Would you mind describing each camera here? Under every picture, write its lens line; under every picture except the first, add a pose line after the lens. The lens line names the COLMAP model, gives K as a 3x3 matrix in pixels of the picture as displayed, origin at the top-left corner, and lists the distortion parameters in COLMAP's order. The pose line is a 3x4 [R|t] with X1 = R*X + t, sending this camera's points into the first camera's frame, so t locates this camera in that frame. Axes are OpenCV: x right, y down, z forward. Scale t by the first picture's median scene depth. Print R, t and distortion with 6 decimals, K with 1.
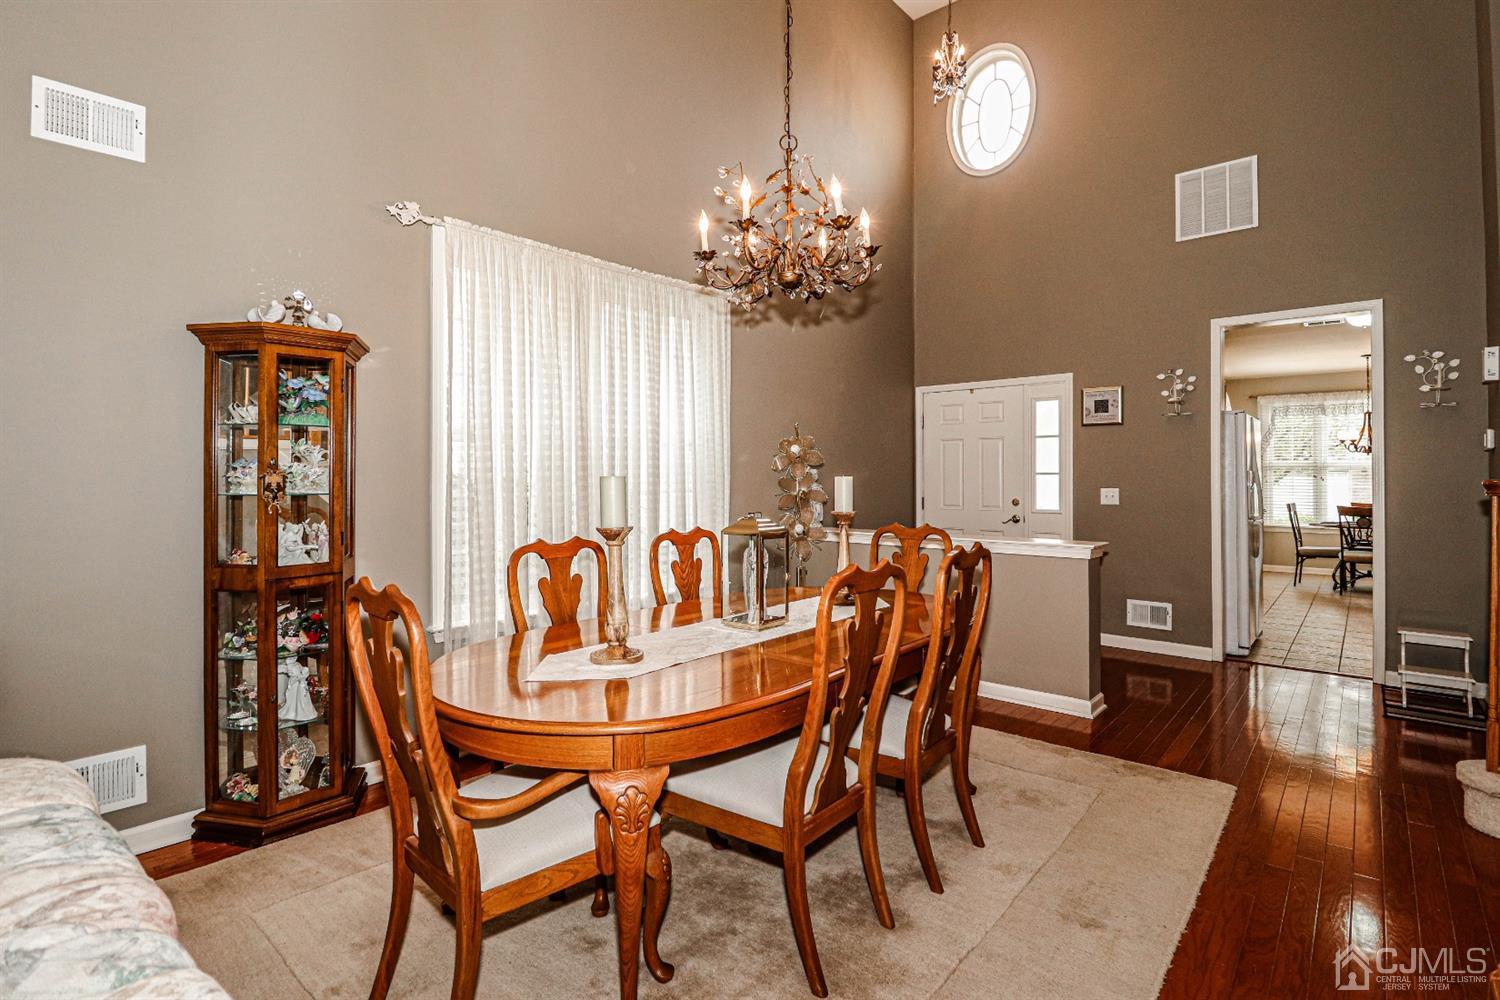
lens RADIAL K [[720.5, 0, 736.7], [0, 720.5, 478.4], [0, 0, 1]] dist [-0.003977, -0.009459]
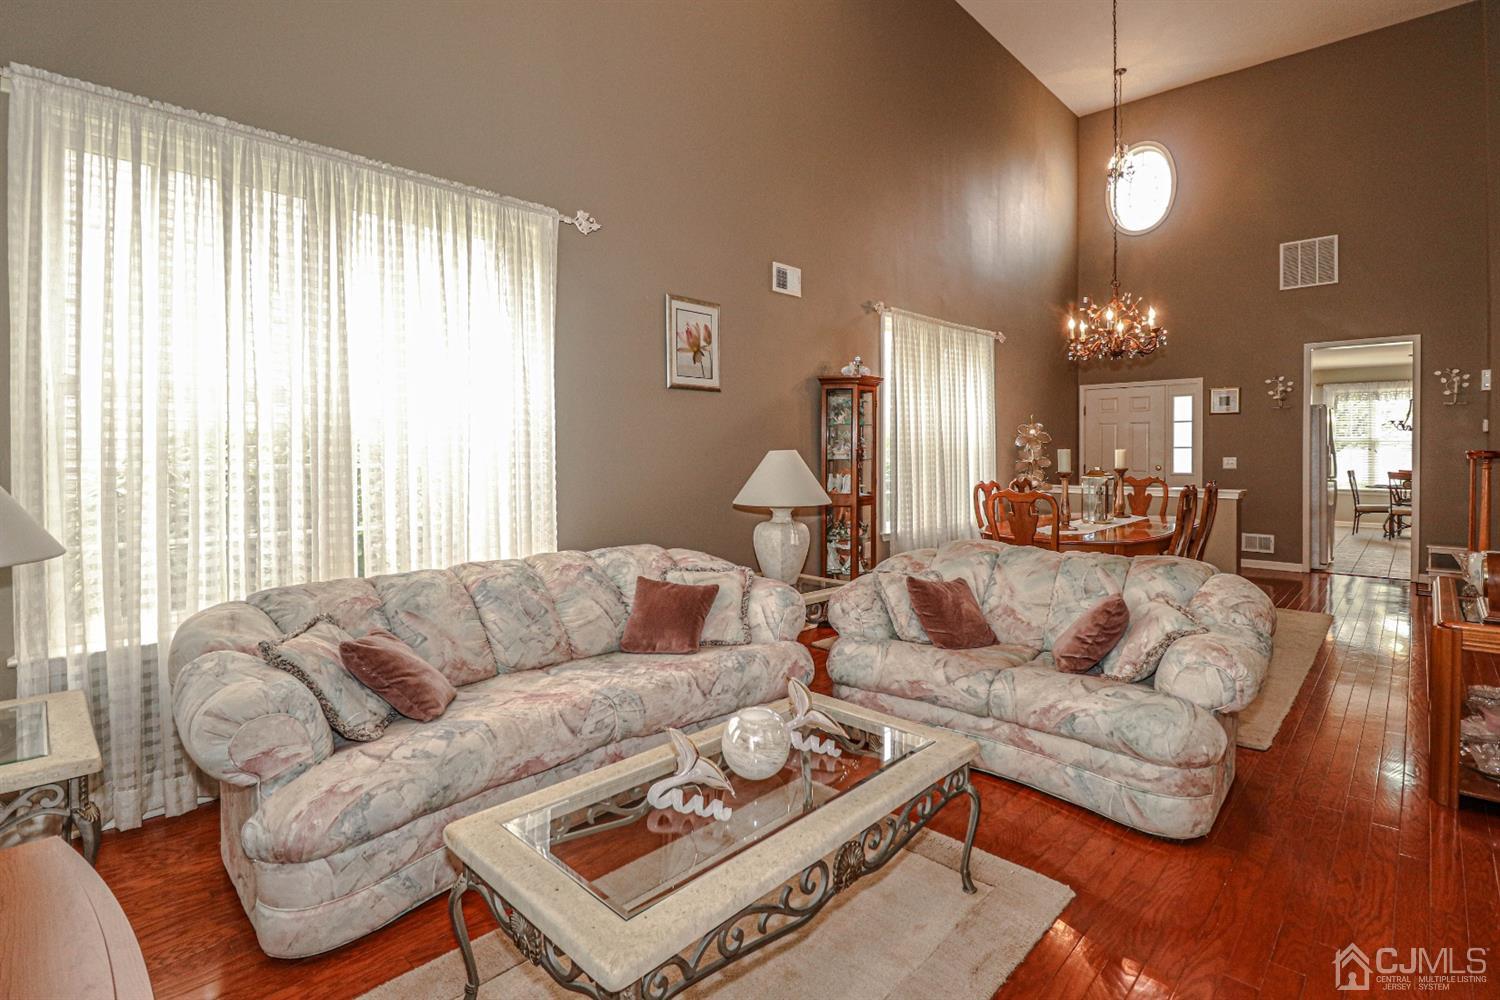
lens RADIAL K [[720.5, 0, 757.5], [0, 720.5, 464.4], [0, 0, 1]] dist [-0.003977, -0.009459]
pose [[0.999718, -0.000458, -0.023754, -0.402968], [0.000885, 0.999838, 0.017971, 0.000753], [0.023742, -0.017987, 0.999556, -0.475986]]
